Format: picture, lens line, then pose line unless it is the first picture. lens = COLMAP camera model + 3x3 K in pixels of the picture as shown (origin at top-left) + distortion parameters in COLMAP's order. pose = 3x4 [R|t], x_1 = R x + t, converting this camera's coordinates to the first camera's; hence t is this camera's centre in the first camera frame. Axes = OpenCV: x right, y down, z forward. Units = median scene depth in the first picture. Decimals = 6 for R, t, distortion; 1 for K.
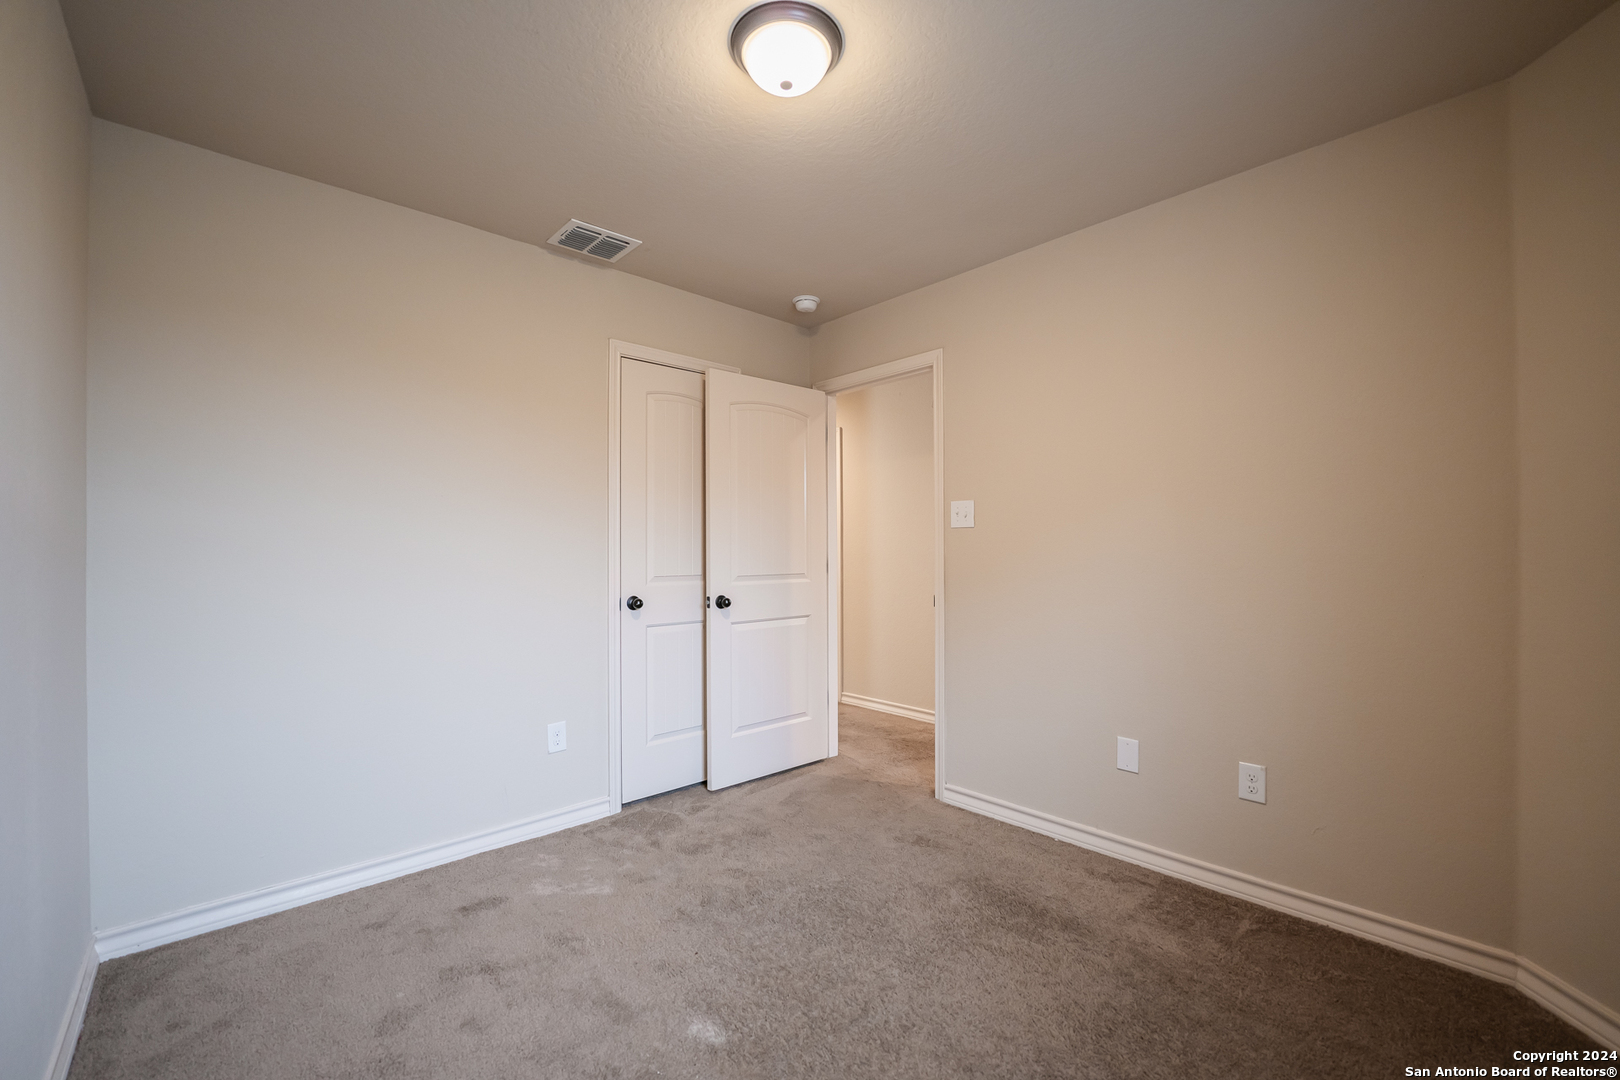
lens RADIAL K [[662.7, 0, 804.4], [0, 662.7, 544.3], [0, 0, 1]] dist [-0.028063, 0.000682]
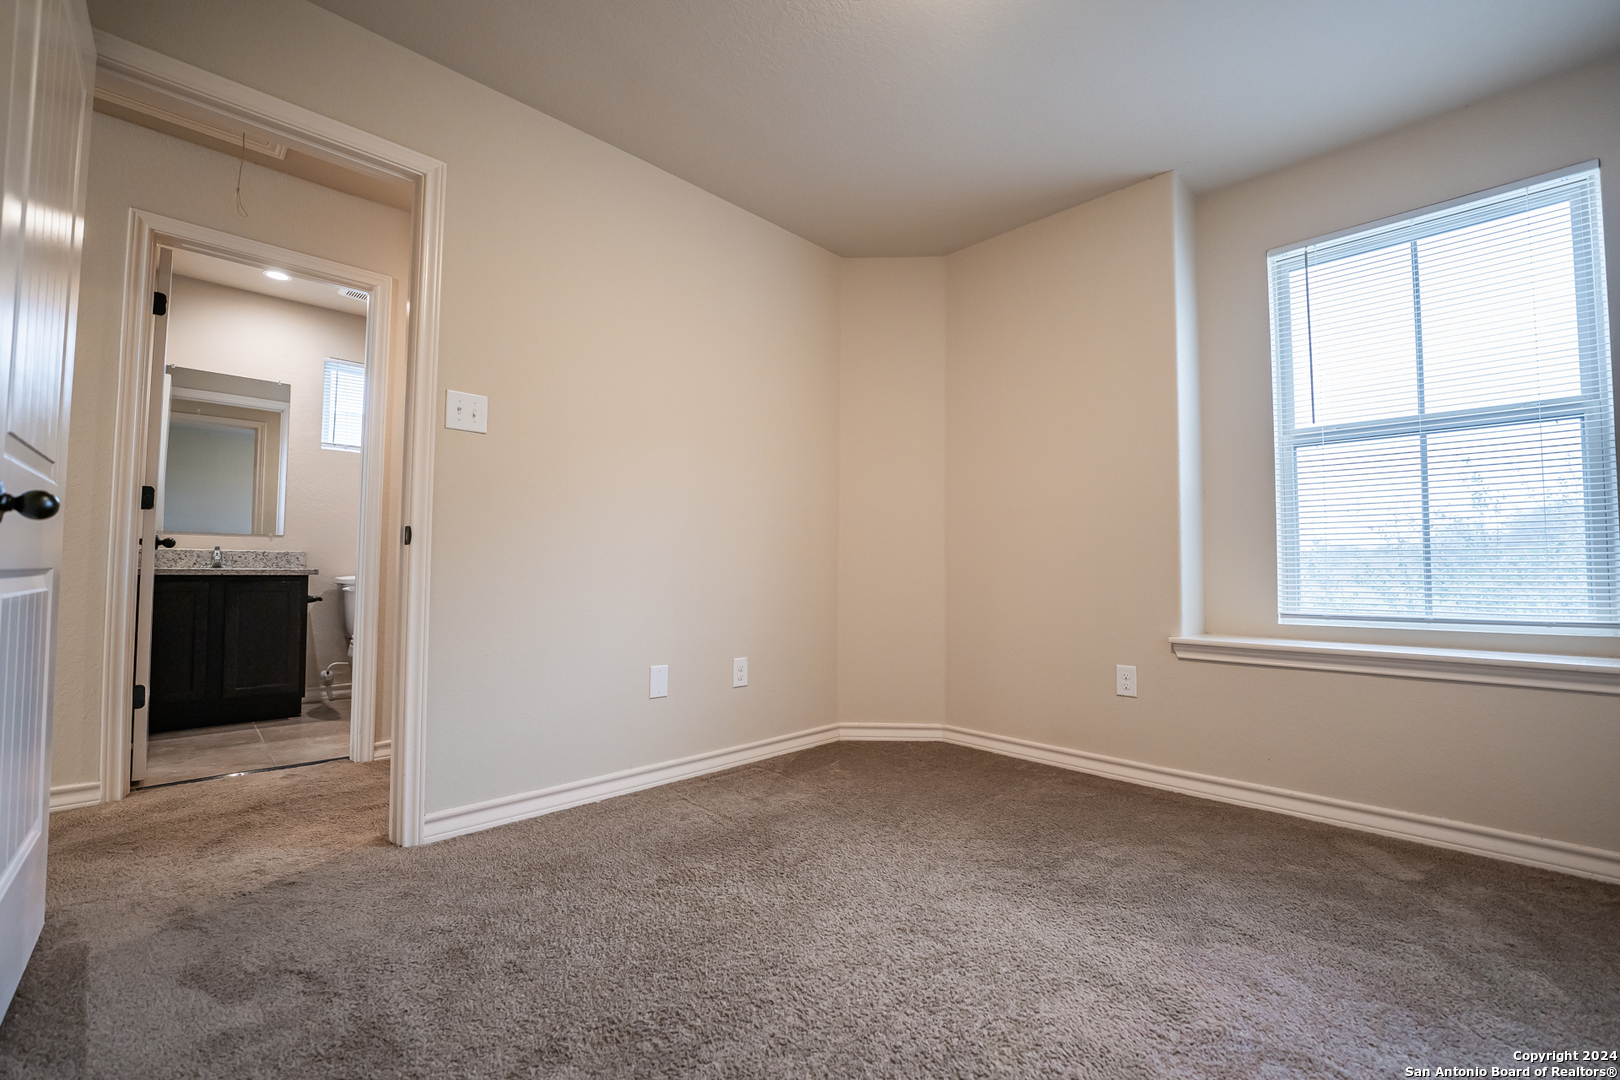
lens RADIAL K [[662.7, 0, 804.4], [0, 662.7, 544.3], [0, 0, 1]] dist [-0.028063, 0.000682]
pose [[-0.043431, 0.047215, 0.997940, -0.570414], [-0.014644, 0.998745, -0.047890, 0.150793], [-0.998949, -0.016694, -0.042686, 0.819706]]
